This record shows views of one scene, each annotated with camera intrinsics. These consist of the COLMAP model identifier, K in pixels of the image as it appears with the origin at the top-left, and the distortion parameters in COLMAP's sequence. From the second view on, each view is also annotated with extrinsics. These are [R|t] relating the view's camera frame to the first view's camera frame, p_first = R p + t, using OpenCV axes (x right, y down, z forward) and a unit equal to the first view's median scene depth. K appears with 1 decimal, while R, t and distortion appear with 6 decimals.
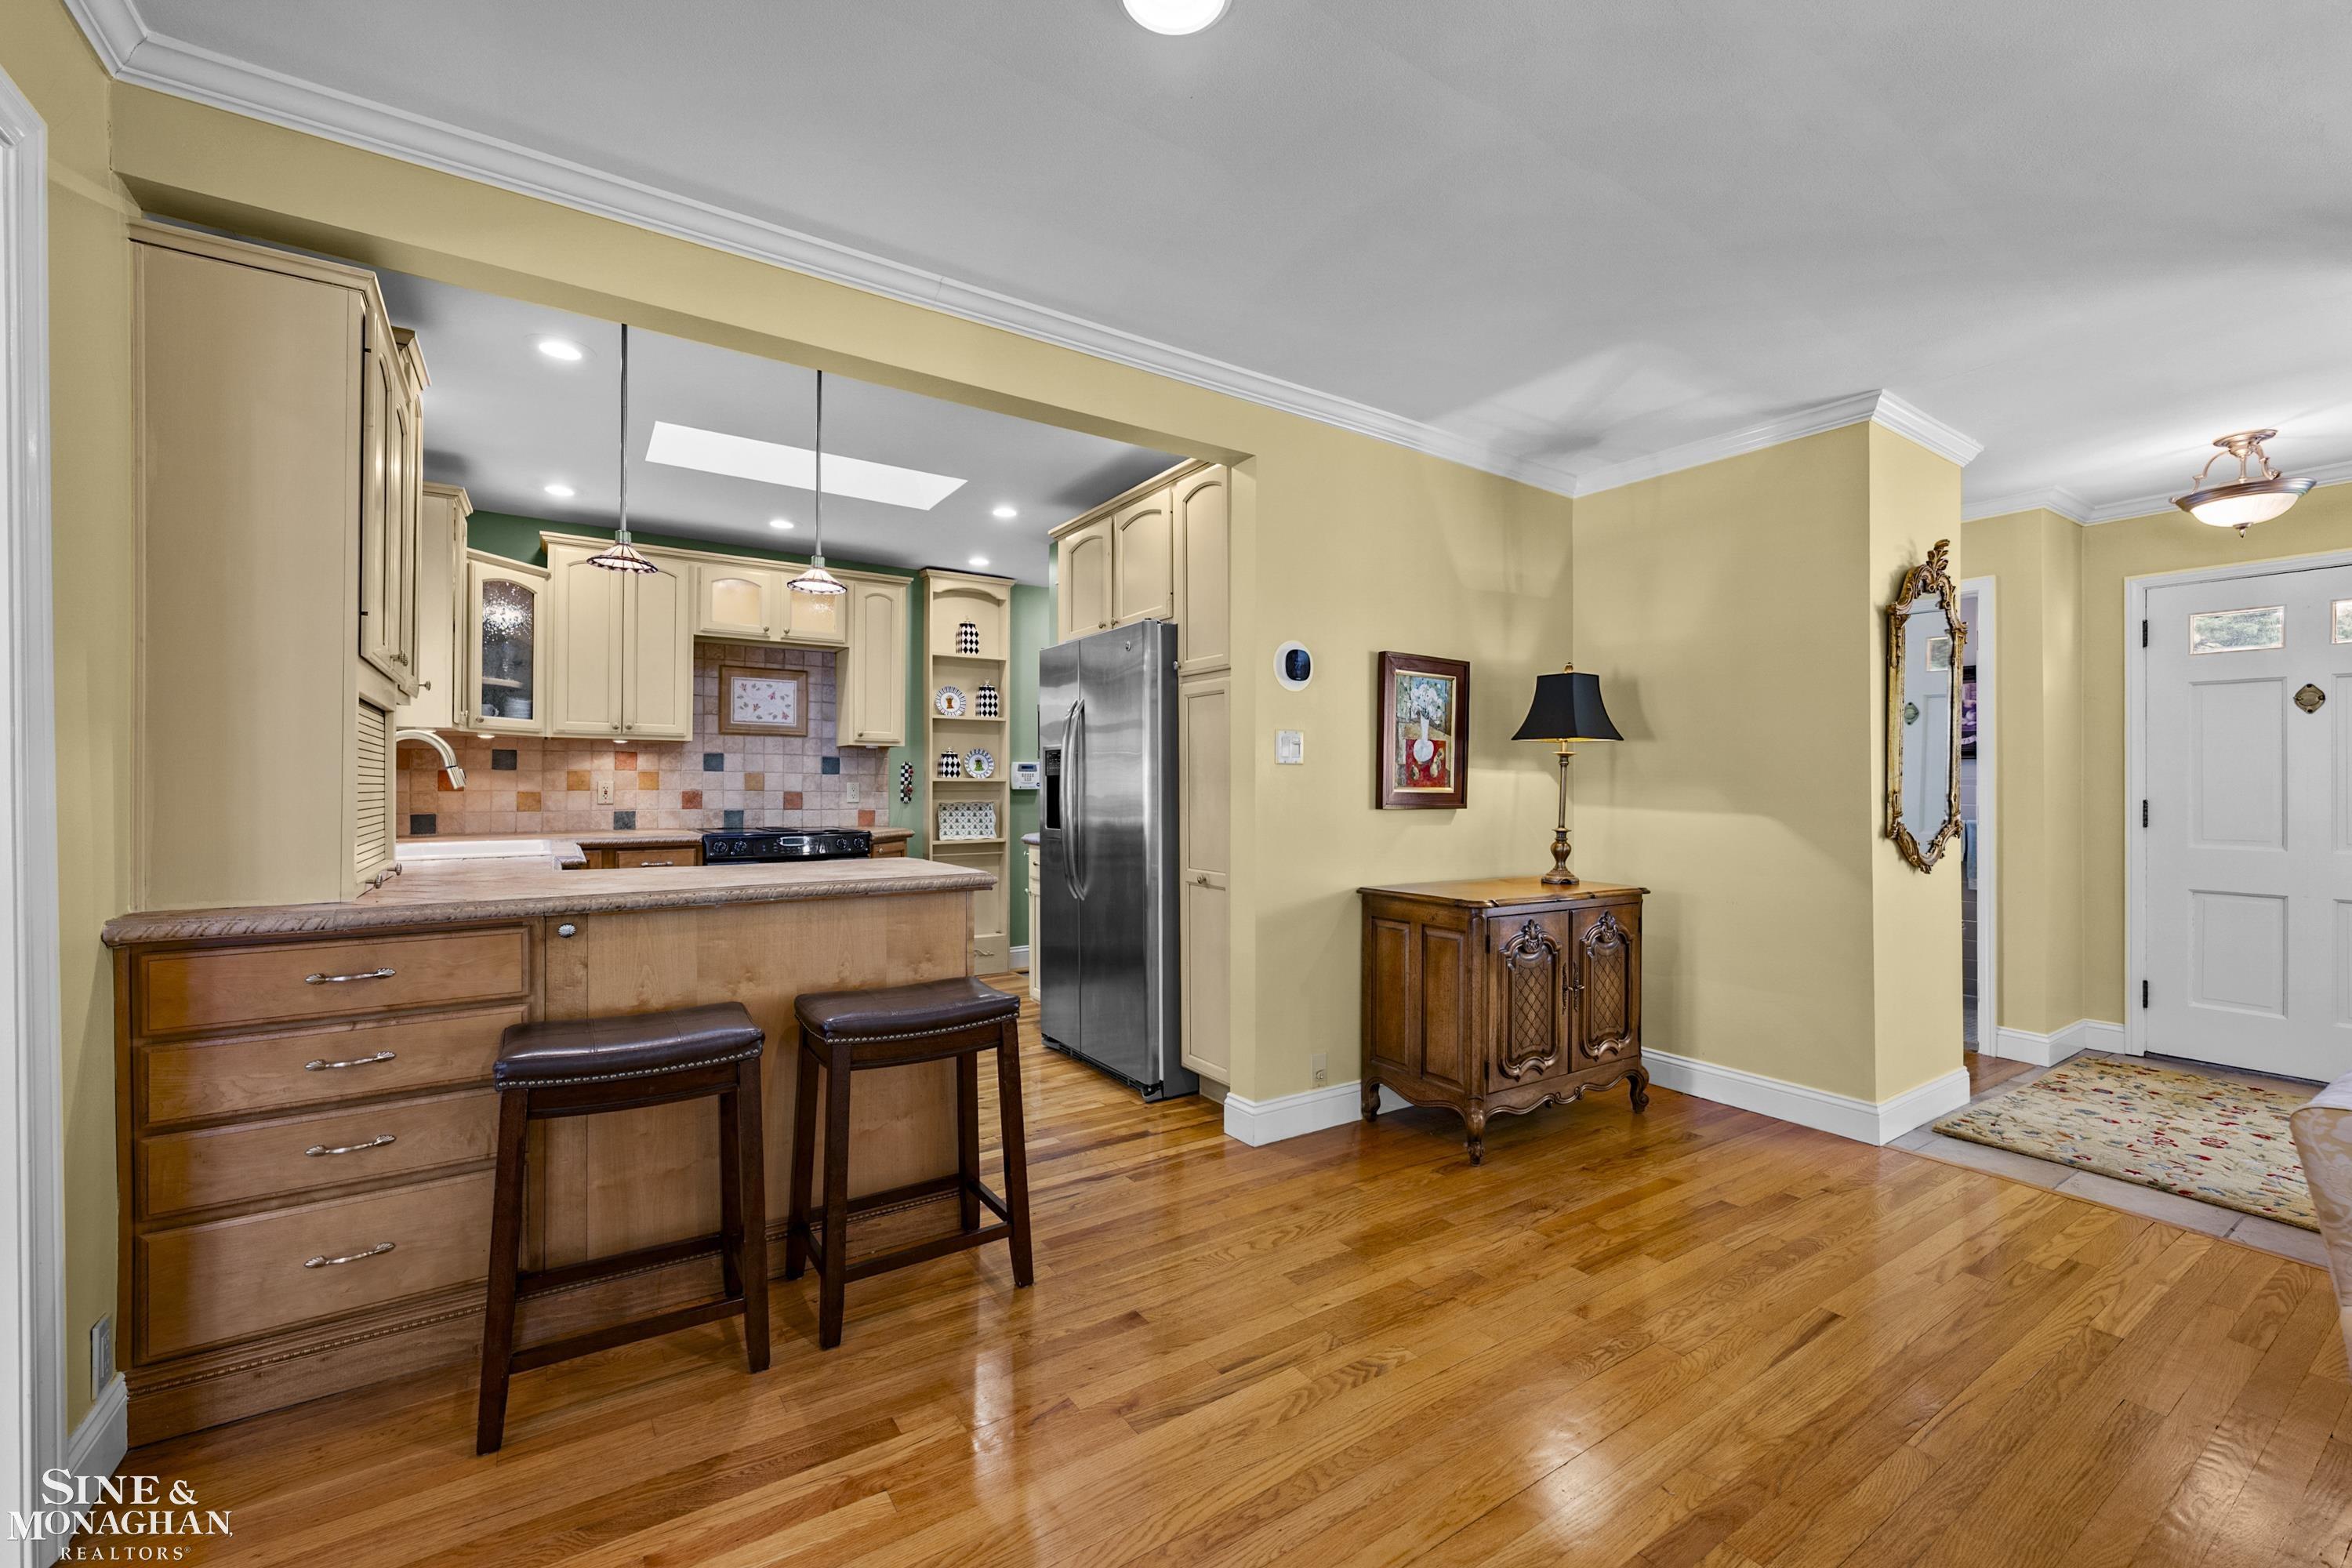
lens RADIAL K [[948.8, 0, 1176.0], [0, 948.8, 784.0], [0, 0, 1]] dist [0.000143, 0.000035]
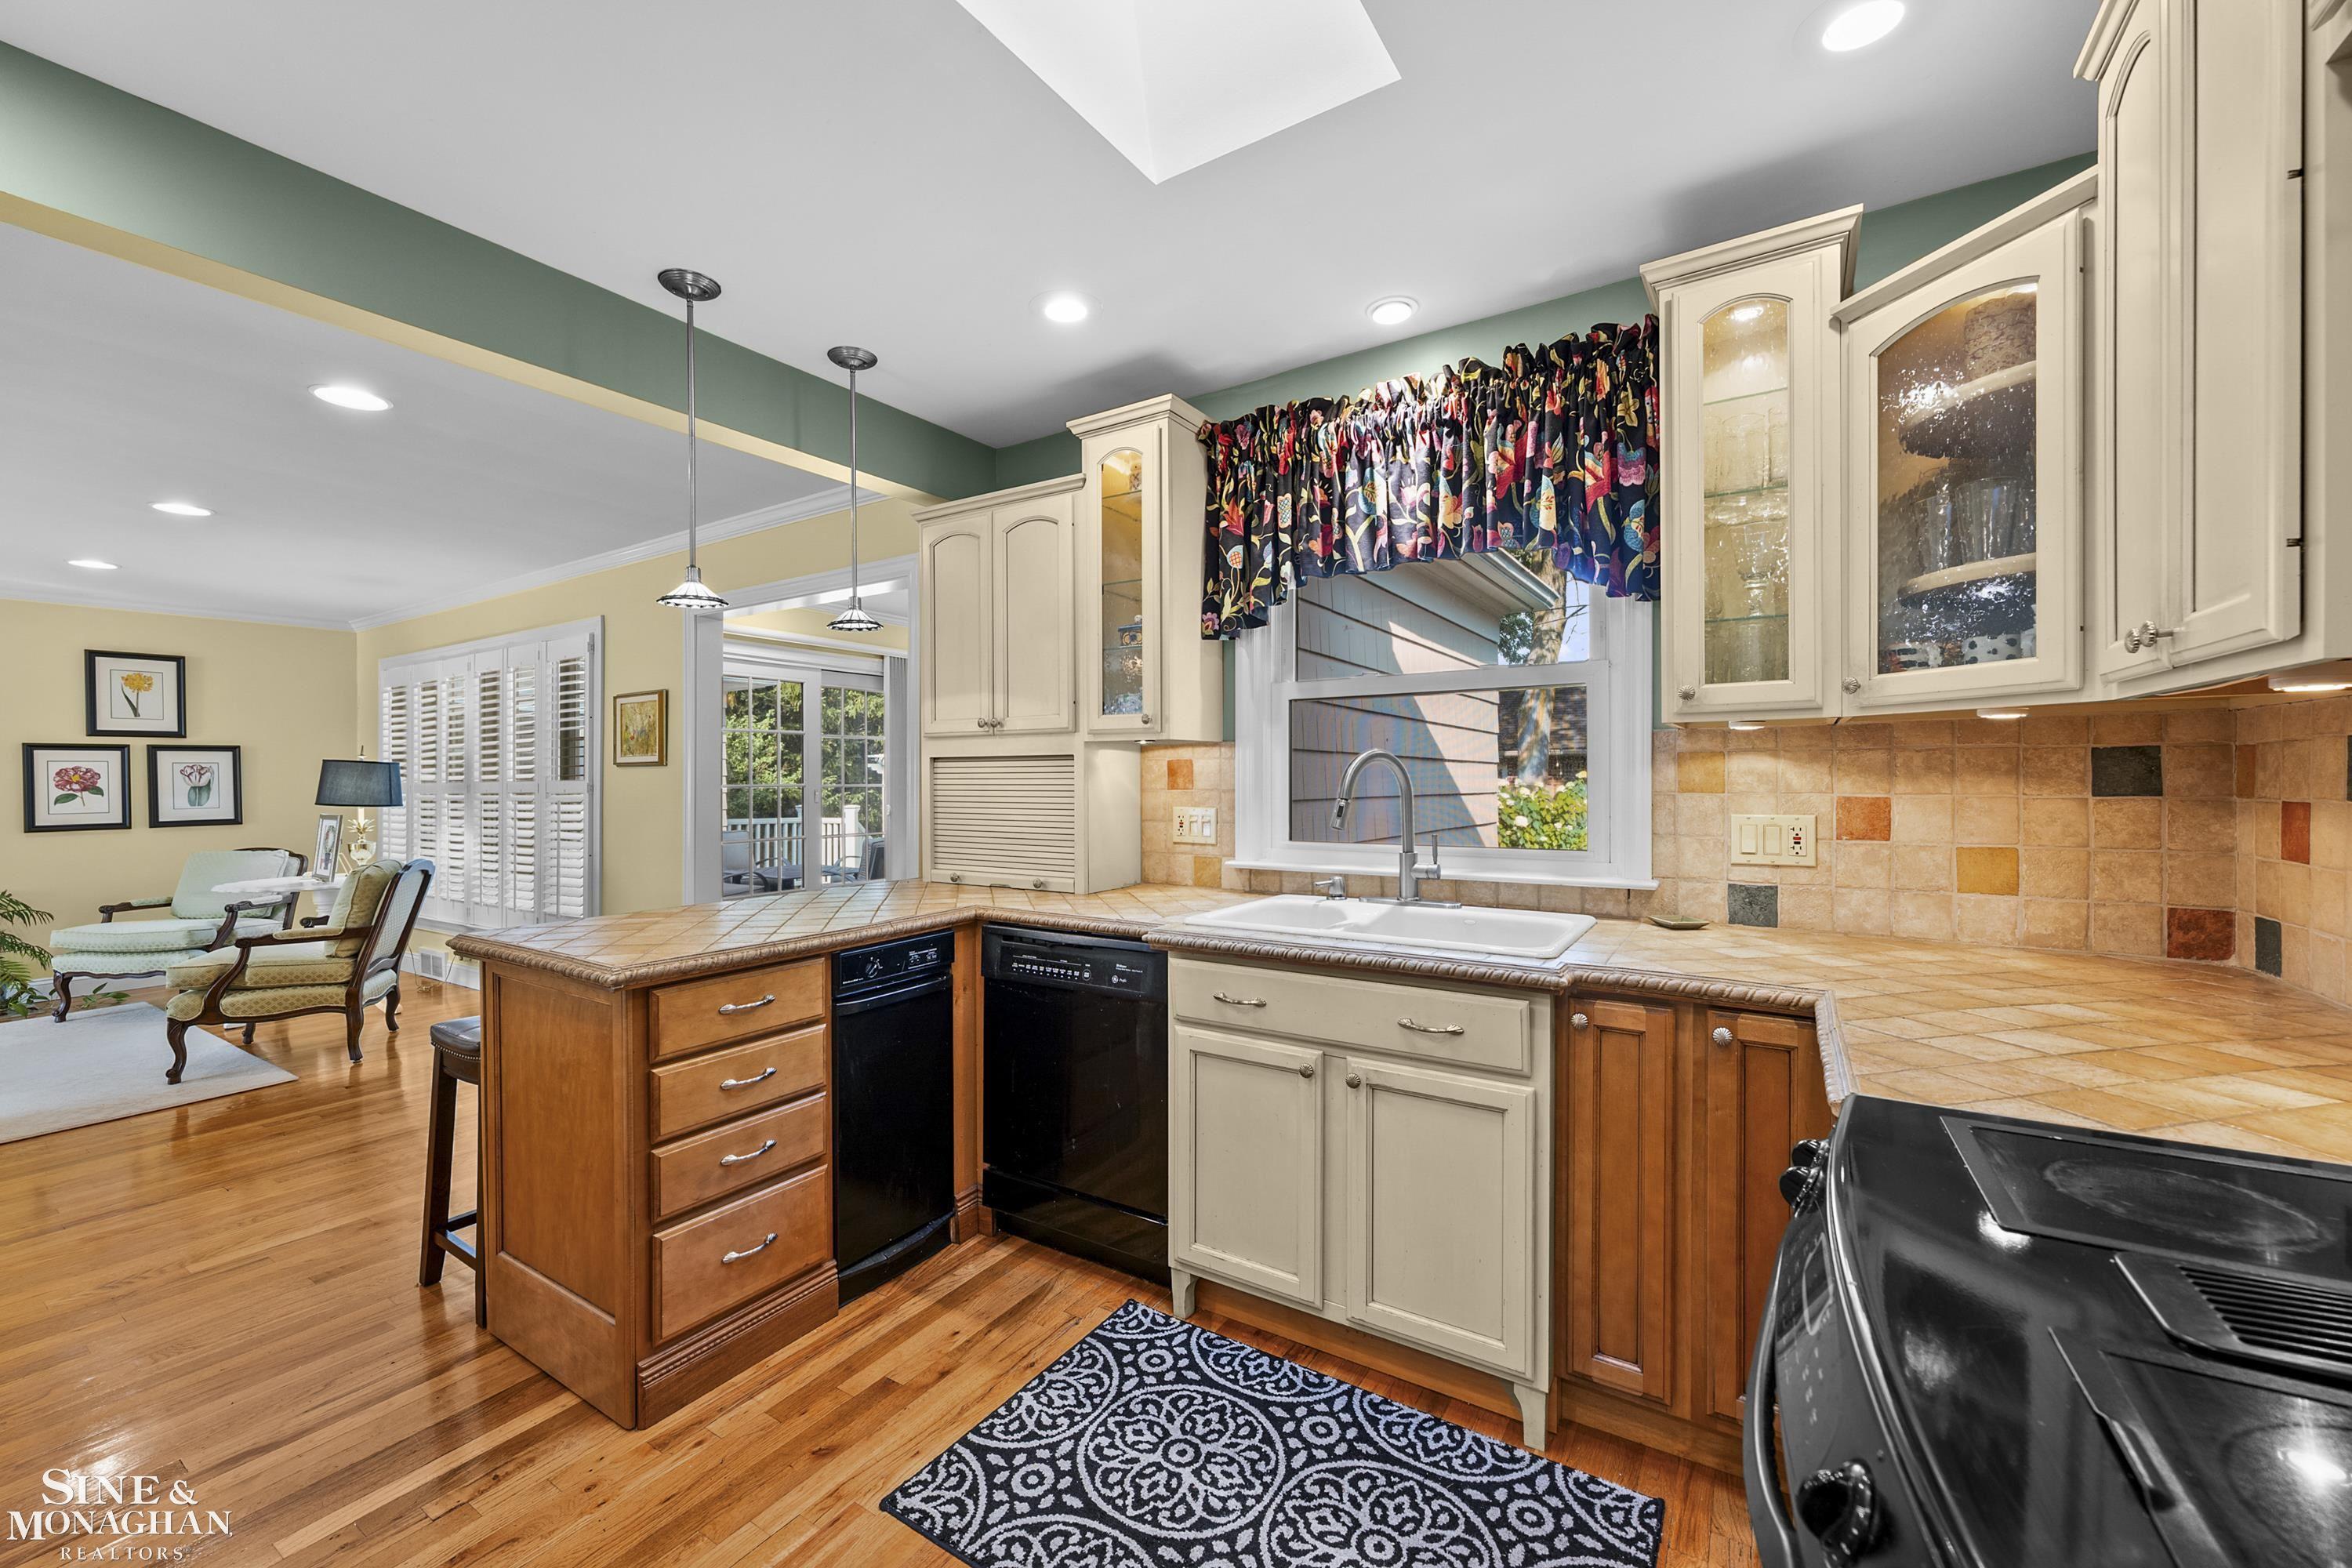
lens RADIAL K [[930.9, 0, 1176.0], [0, 930.9, 784.0], [0, 0, 1]] dist [-0.000877, -0.000082]
pose [[-0.913510, 0.007894, -0.406740, -0.246912], [0.006612, 0.999968, 0.004557, -0.024101], [0.406763, 0.001474, -0.913532, 1.111821]]
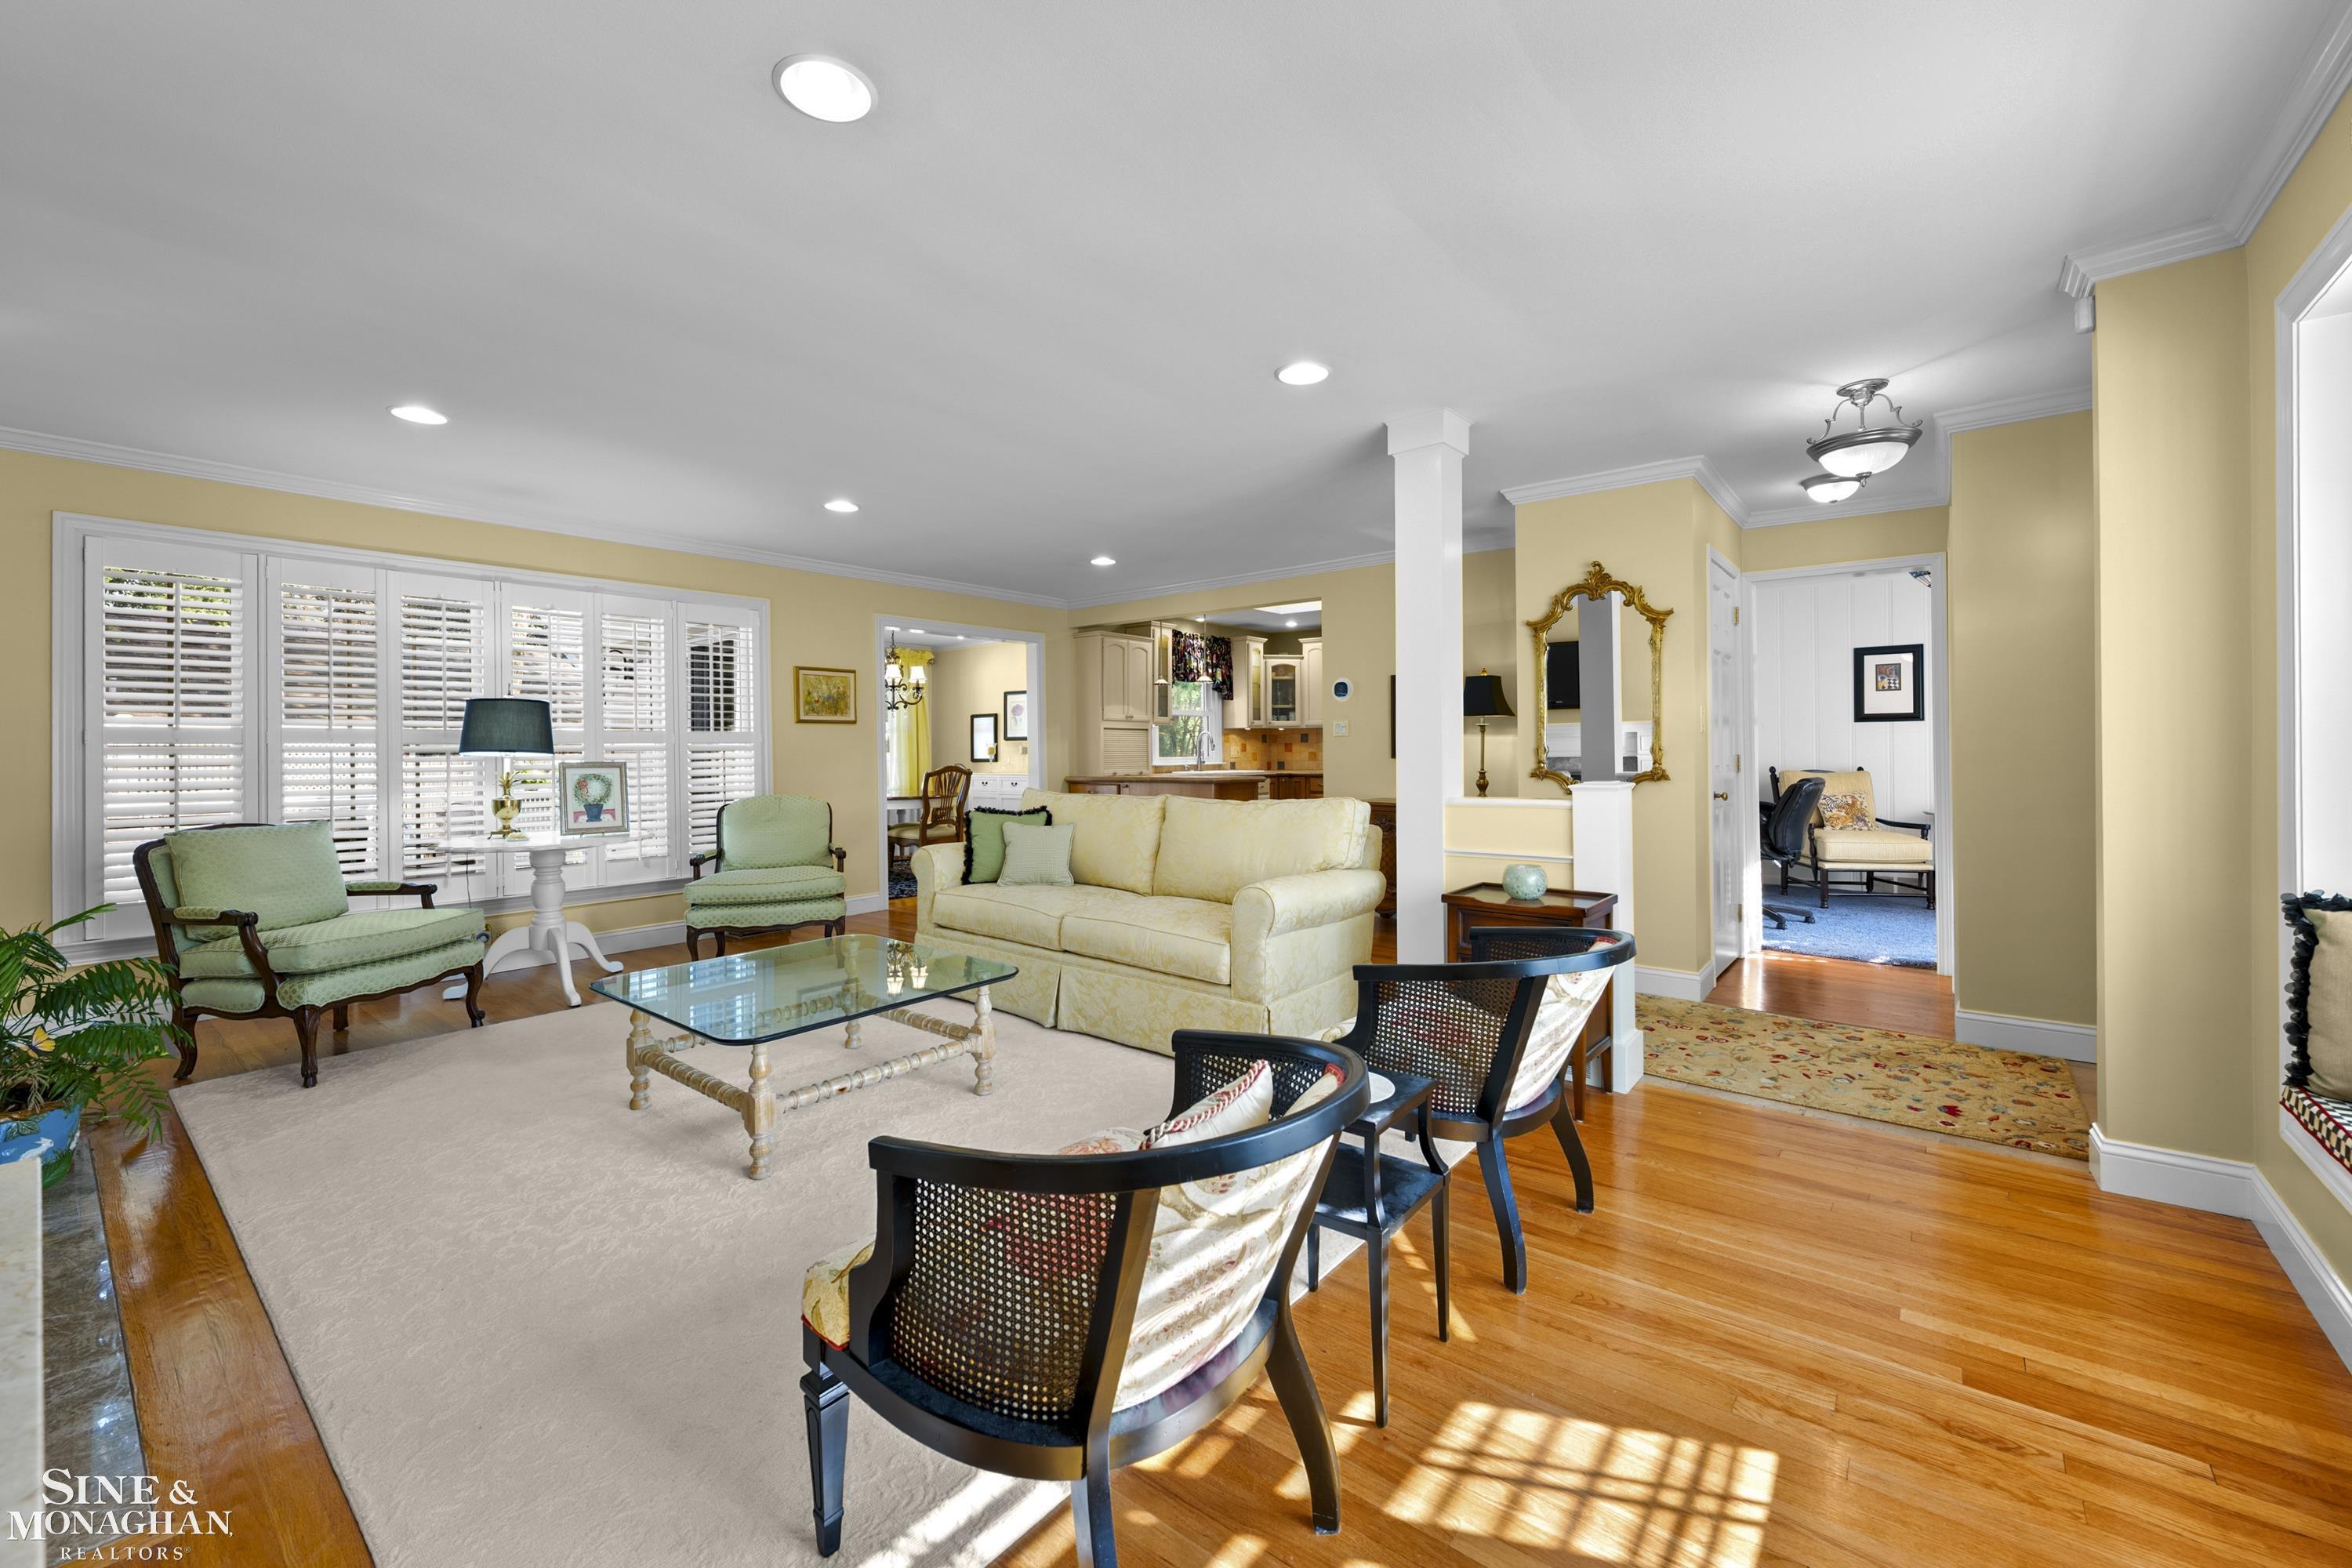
lens RADIAL K [[938.1, 0, 1172.5], [0, 938.1, 760.1], [0, 0, 1]] dist [0.000092, -0.000010]
pose [[0.304988, 0.002019, -0.952354, 1.343368], [0.013421, 0.999889, 0.006418, 0.009302], [0.952262, -0.014739, 0.304927, 0.010972]]
